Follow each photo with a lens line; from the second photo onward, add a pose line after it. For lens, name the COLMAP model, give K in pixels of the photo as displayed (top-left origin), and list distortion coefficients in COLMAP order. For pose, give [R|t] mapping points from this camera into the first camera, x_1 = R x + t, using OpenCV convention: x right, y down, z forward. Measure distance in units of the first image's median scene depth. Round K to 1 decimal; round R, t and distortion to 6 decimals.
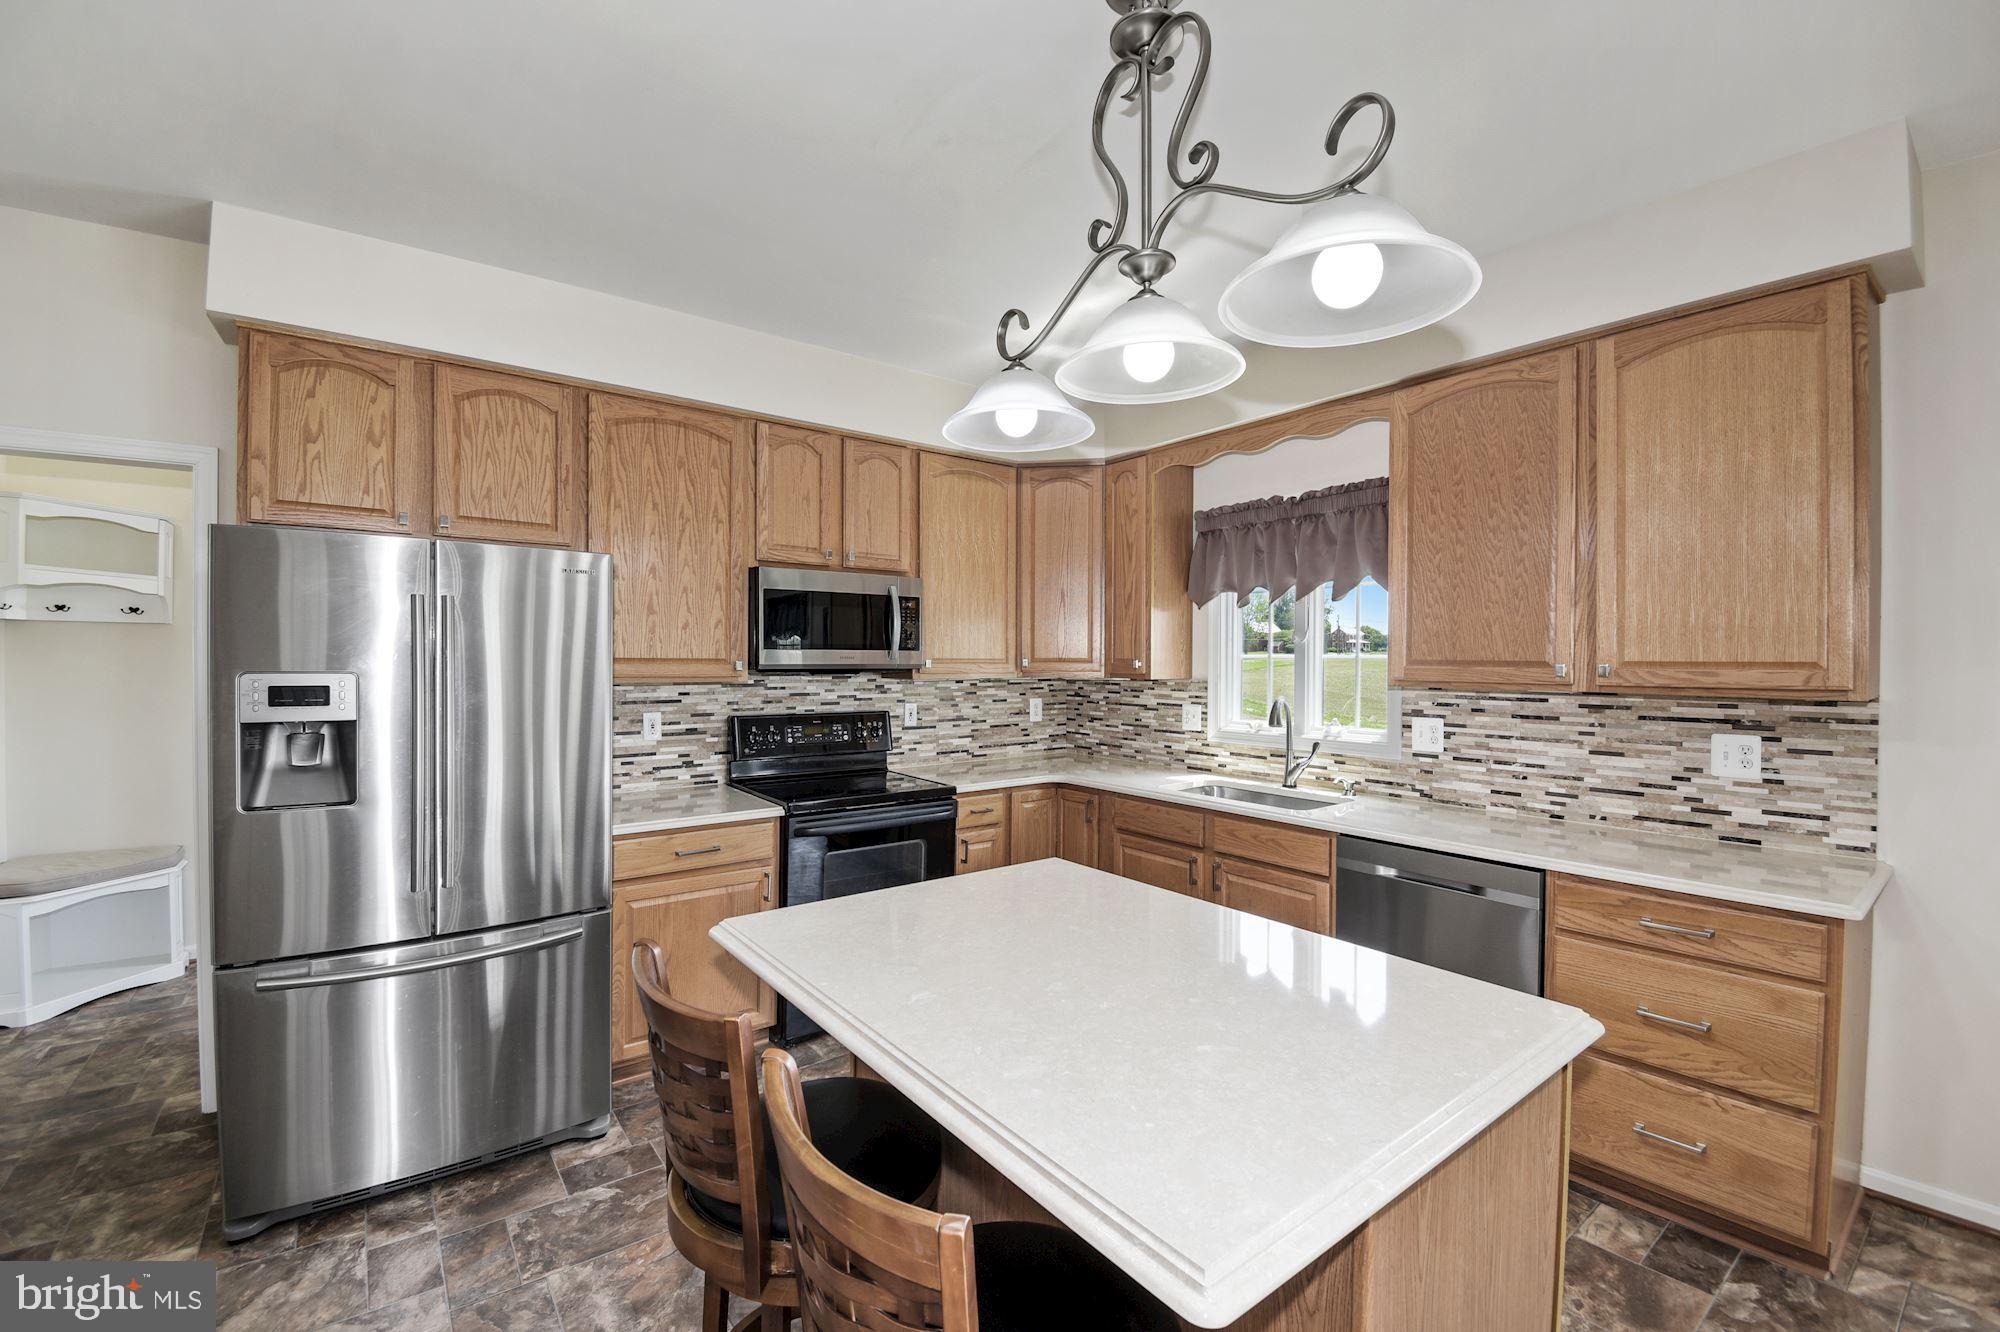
lens RADIAL K [[815.1, 0, 1000.0], [0, 815.1, 666.0], [0, 0, 1]] dist [0.003227, -0.014085]
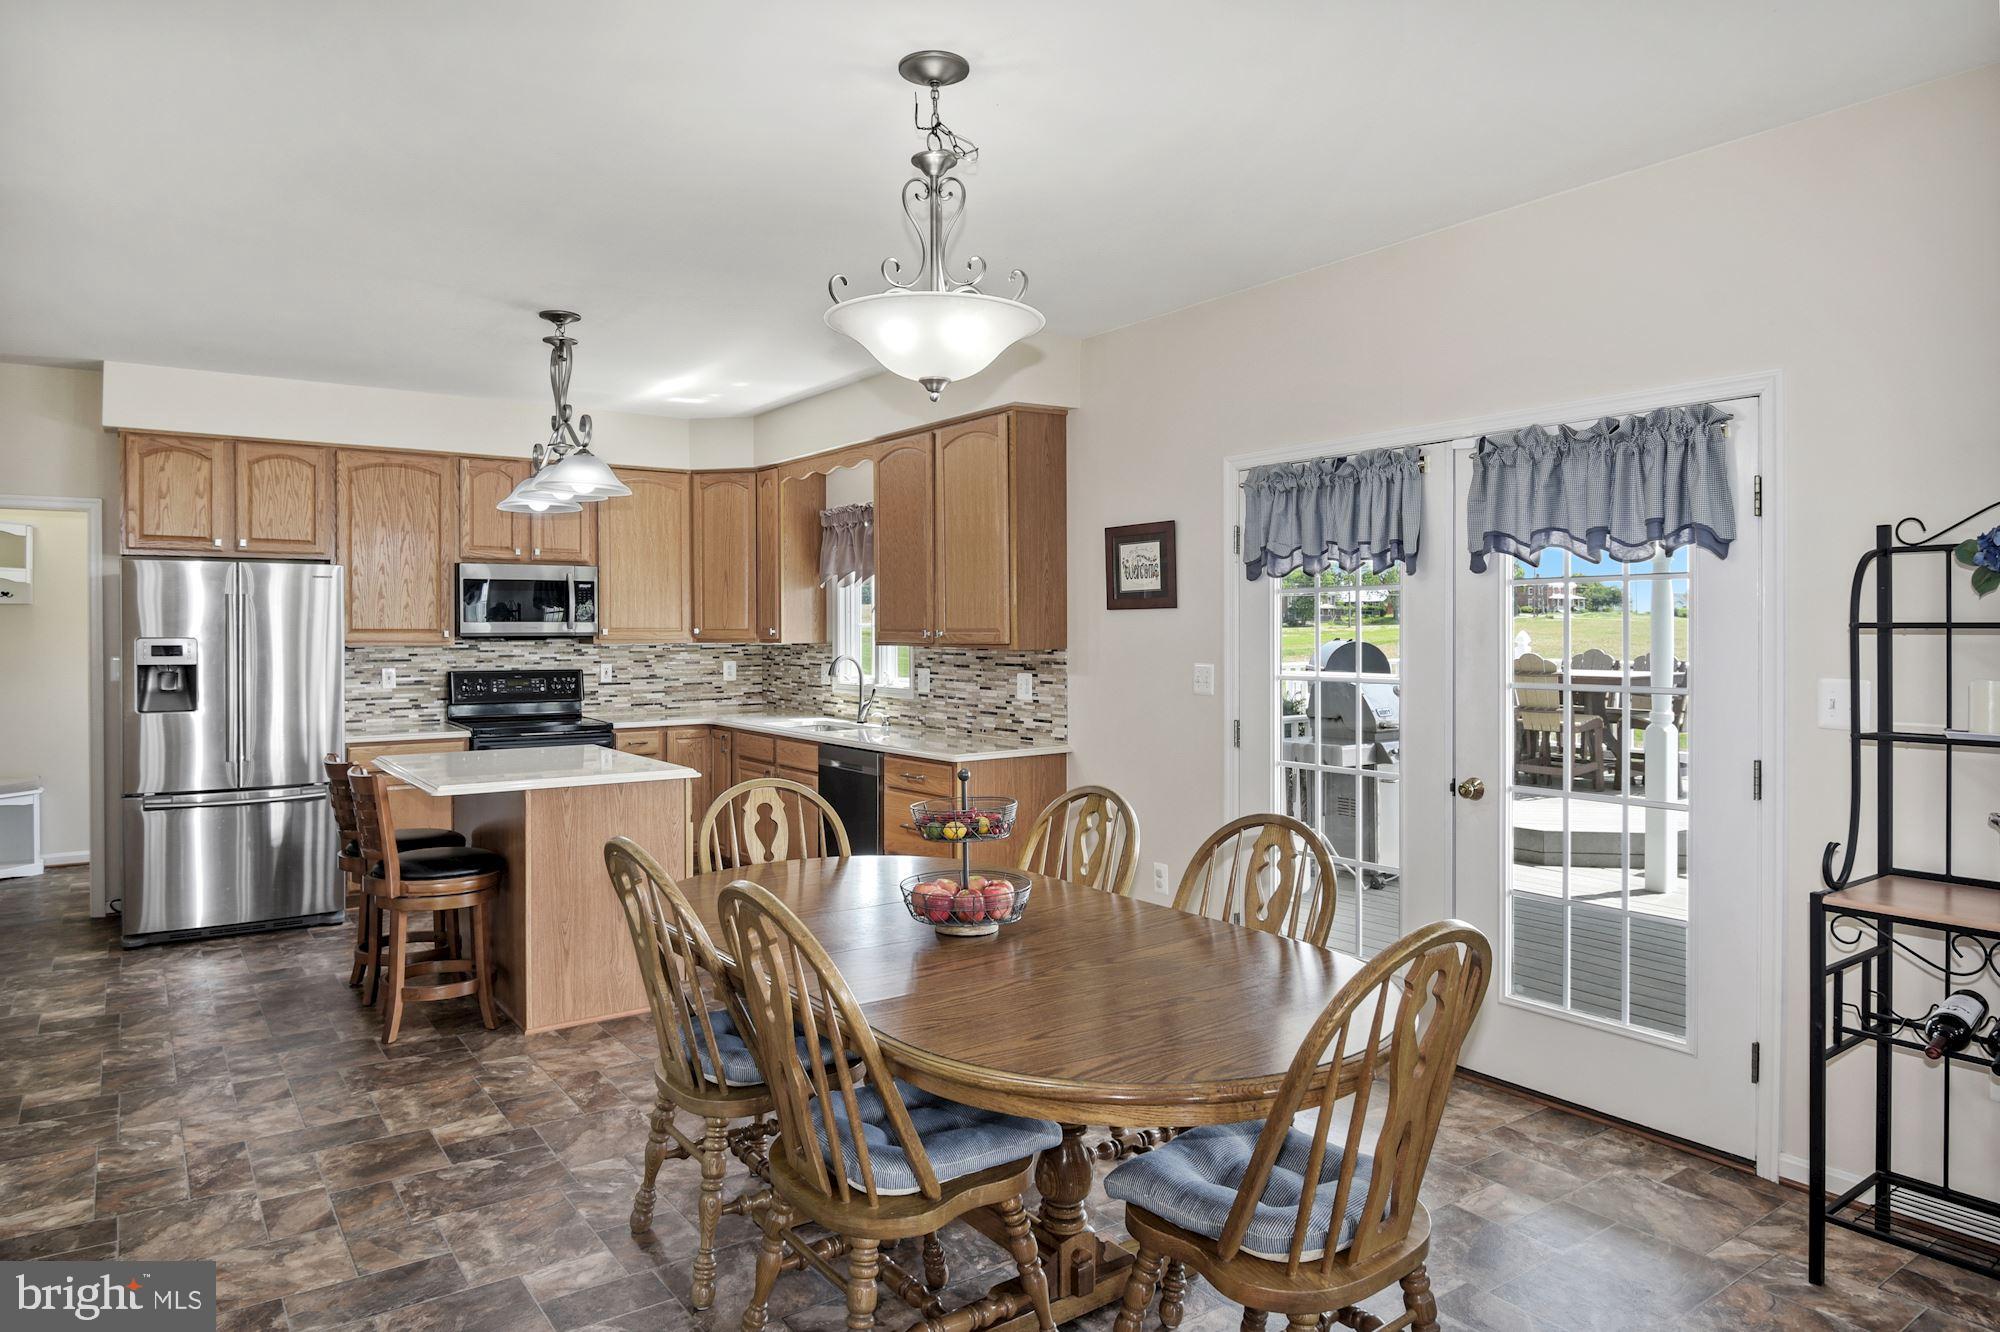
lens RADIAL K [[1212.5, 0, 1004.6], [0, 1212.5, 640.2], [0, 0, 1]] dist [-0.017367, -0.000010]
pose [[0.999580, -0.005175, -0.028497, 0.730304], [0.005270, 0.999981, 0.003257, 0.008992], [0.028479, -0.003406, 0.999589, -1.098394]]
